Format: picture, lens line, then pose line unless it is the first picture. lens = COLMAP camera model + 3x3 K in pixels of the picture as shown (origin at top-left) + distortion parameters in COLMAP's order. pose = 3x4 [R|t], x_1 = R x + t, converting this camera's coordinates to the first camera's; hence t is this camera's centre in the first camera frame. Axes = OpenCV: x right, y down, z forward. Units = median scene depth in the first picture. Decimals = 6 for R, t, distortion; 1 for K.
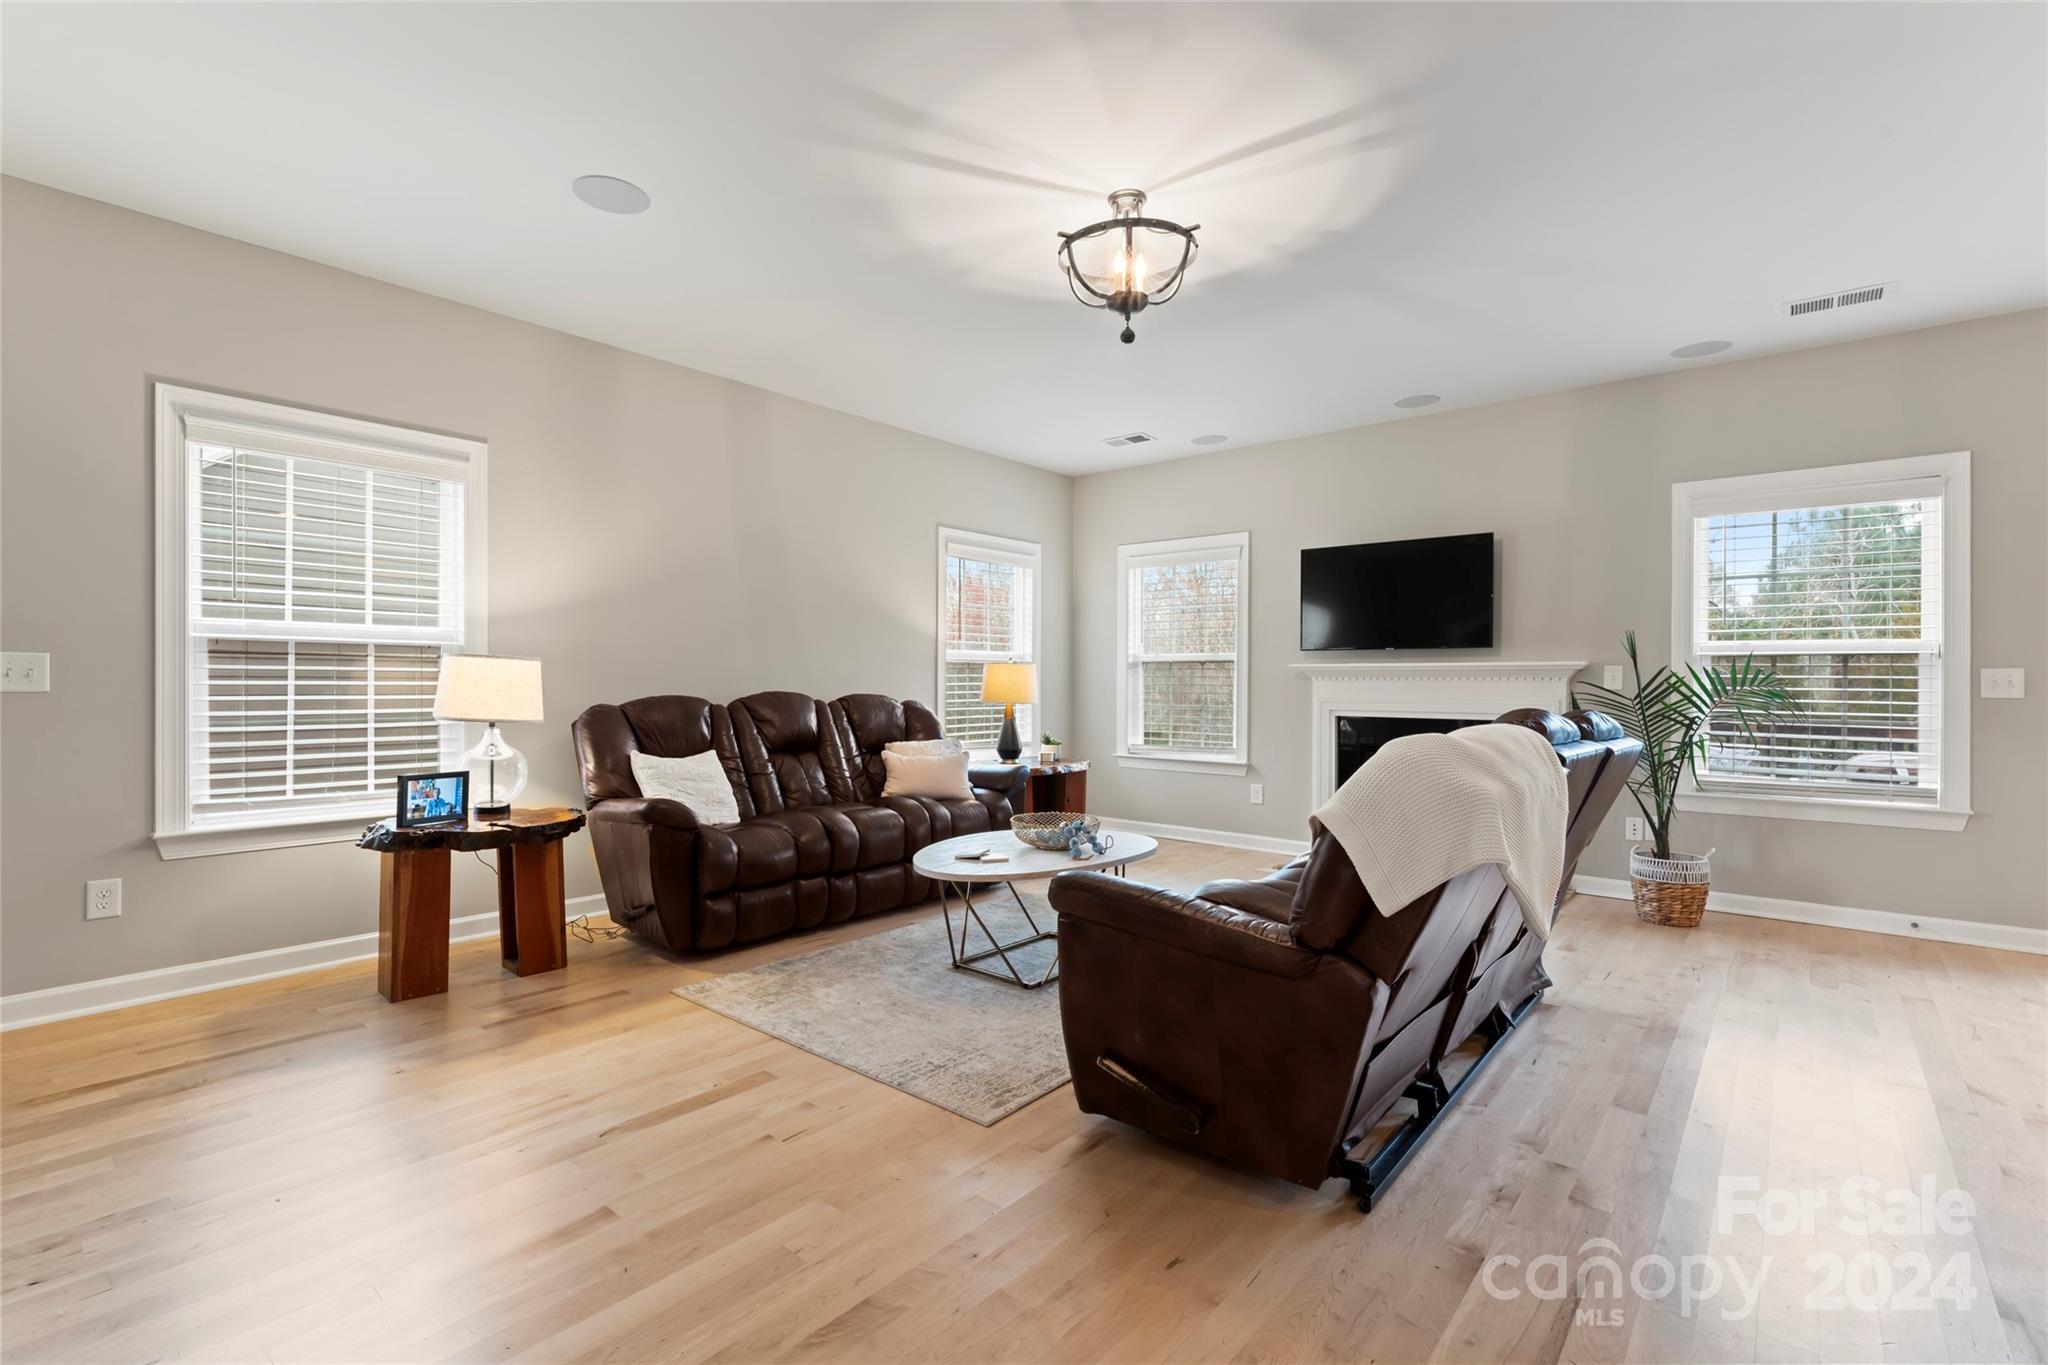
lens RADIAL K [[931.0, 0, 982.7], [0, 931.0, 679.2], [0, 0, 1]] dist [-0.002010, -0.000380]
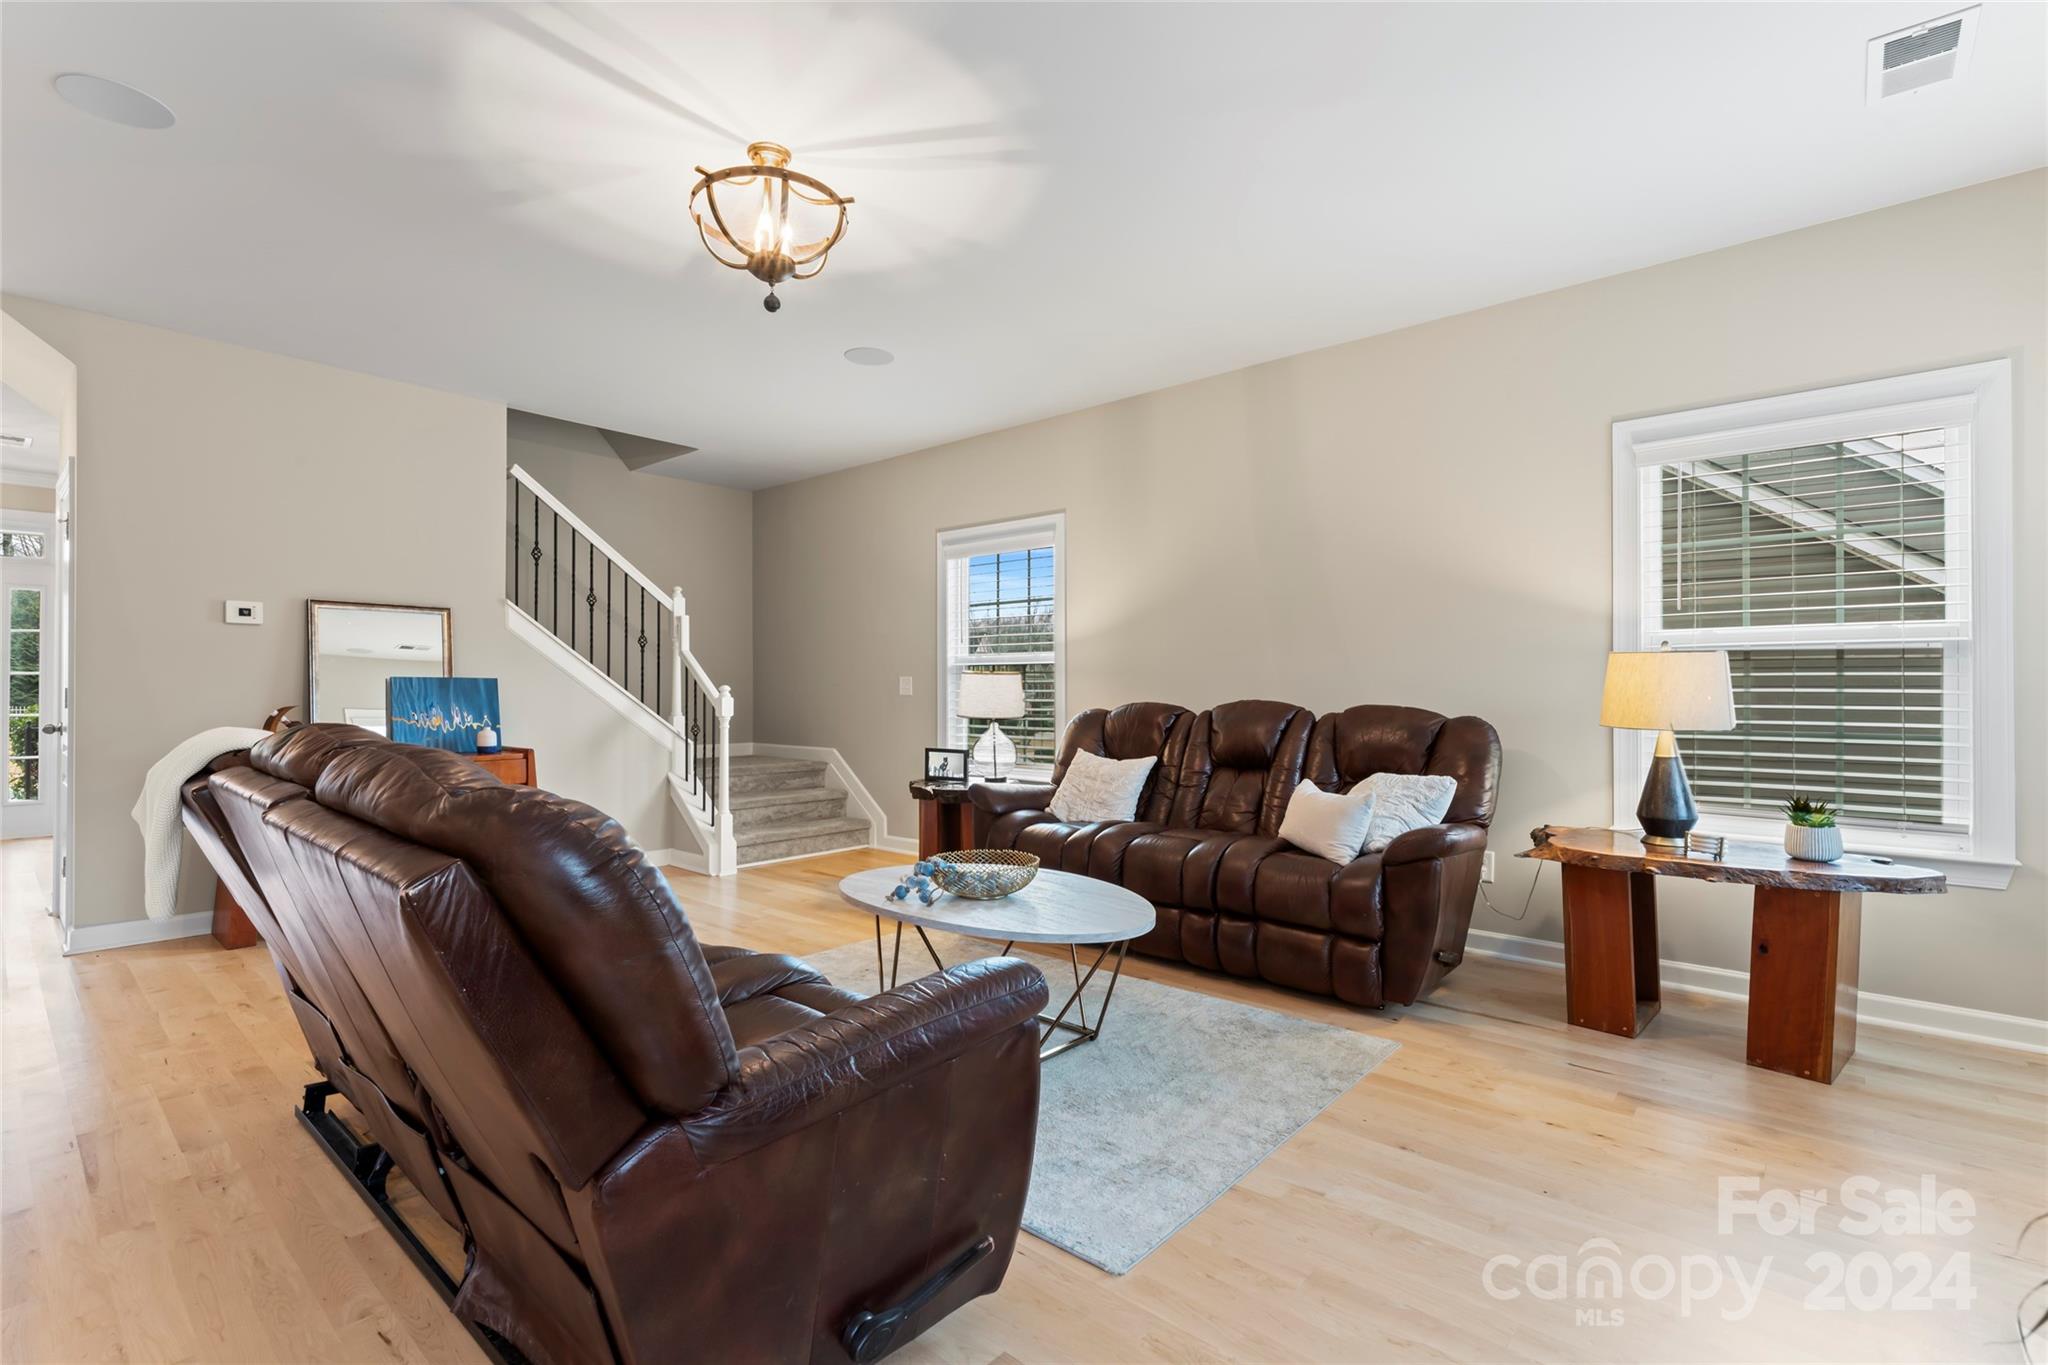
lens RADIAL K [[931.0, 0, 1022.5], [0, 931.0, 686.4], [0, 0, 1]] dist [-0.002010, -0.000380]
pose [[-0.005927, -0.008398, -0.999947, 0.940867], [-0.000333, 0.999965, -0.008397, 0.008646], [0.999982, 0.000283, -0.005930, 1.115786]]
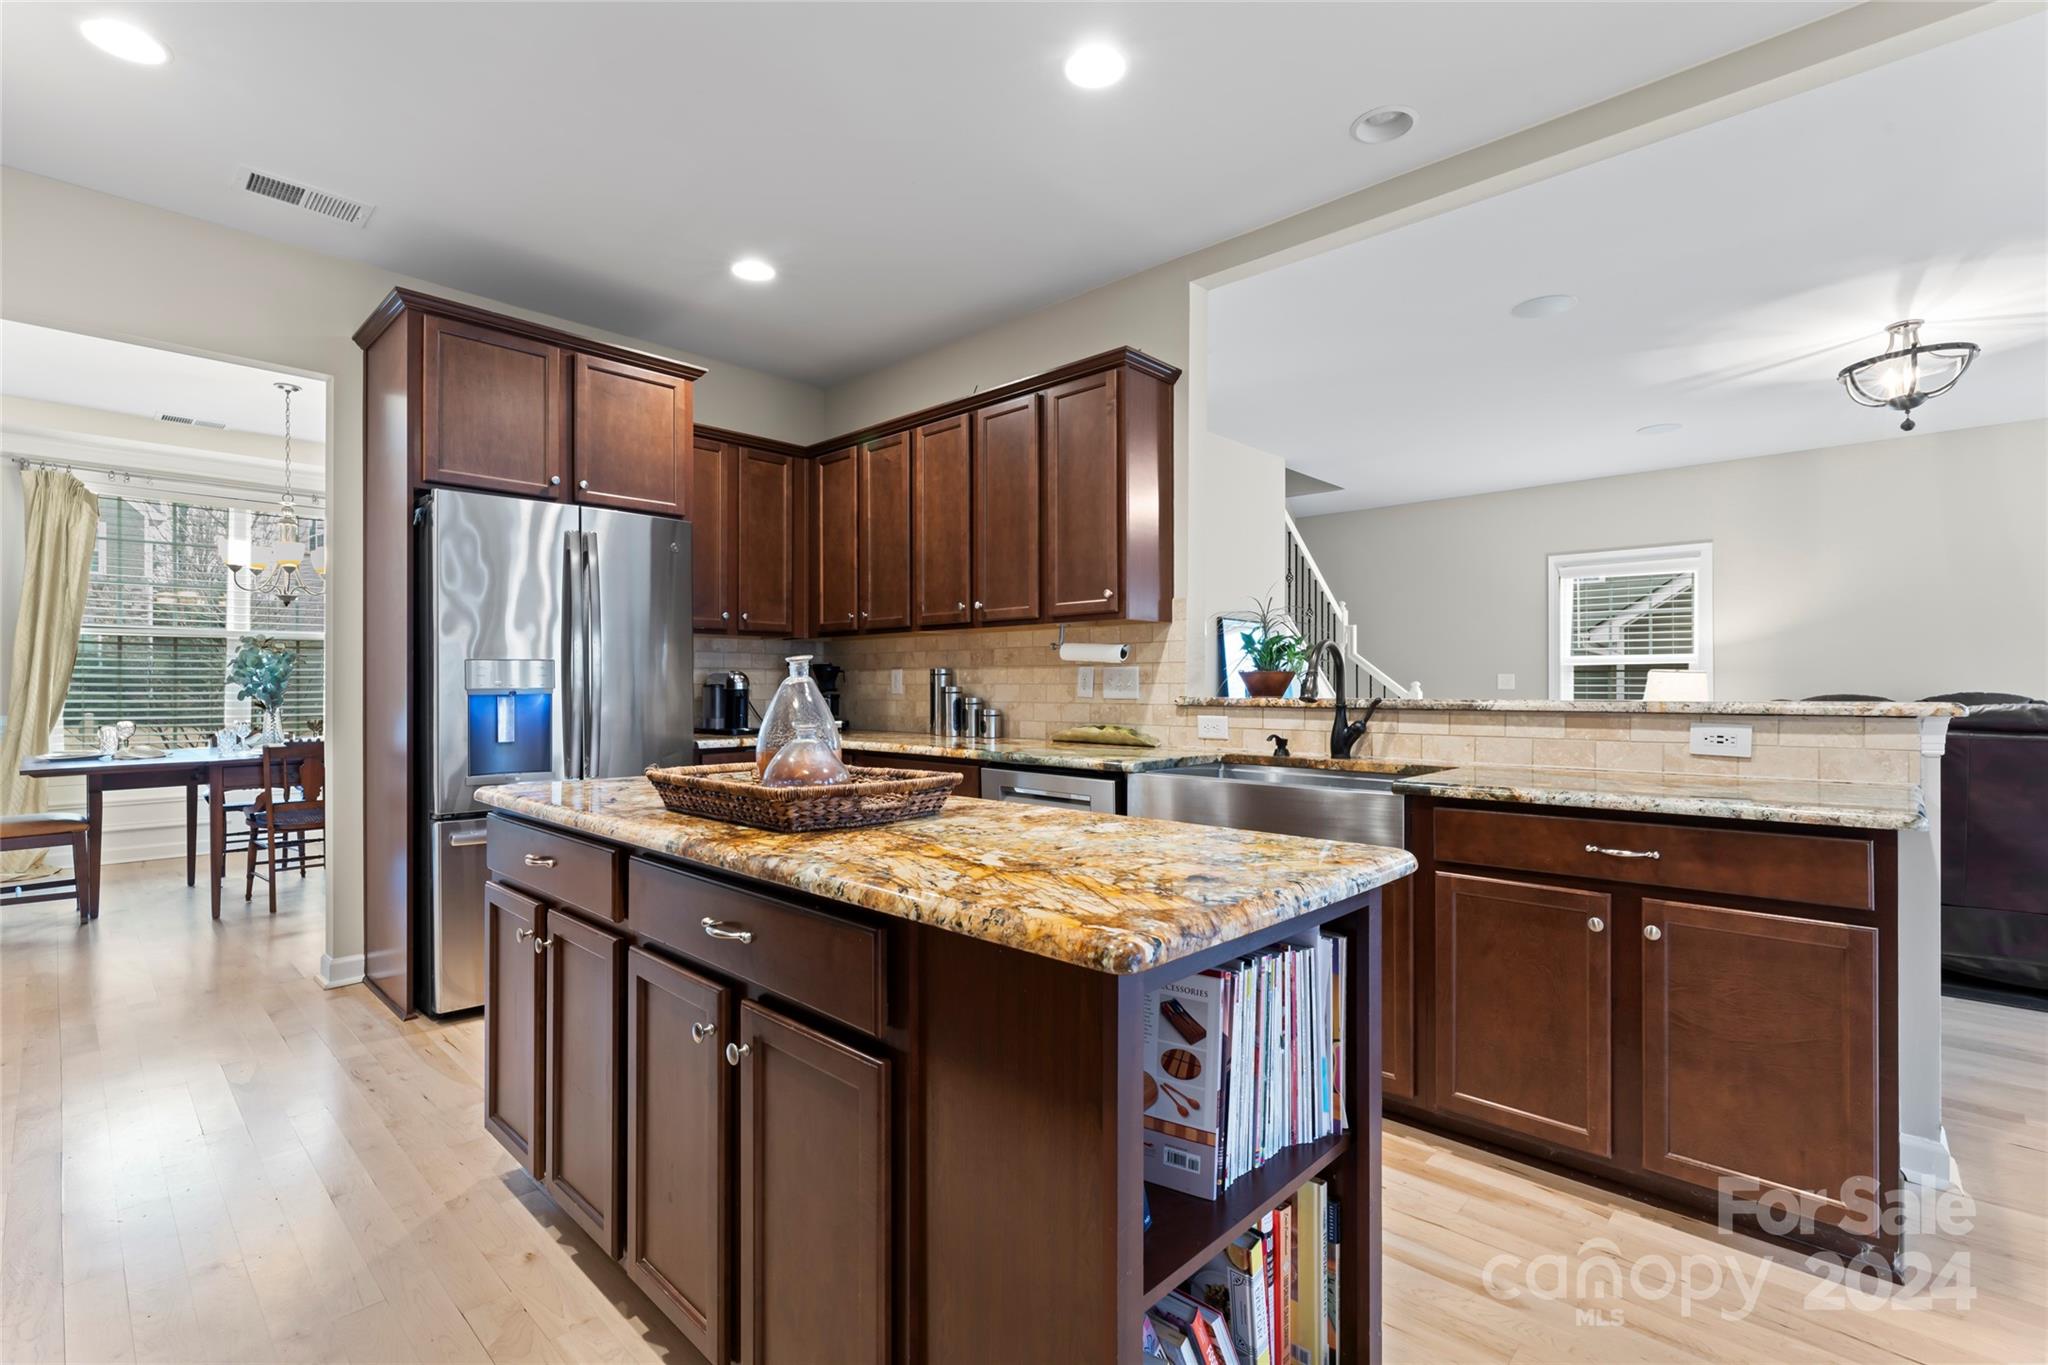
lens RADIAL K [[931.0, 0, 1021.8], [0, 931.0, 685.1], [0, 0, 1]] dist [-0.002010, -0.000380]
pose [[-0.046561, -0.003368, -0.998910, 1.391017], [-0.000673, 0.999994, -0.003340, 0.010559], [0.998915, 0.000517, -0.046563, -0.194316]]
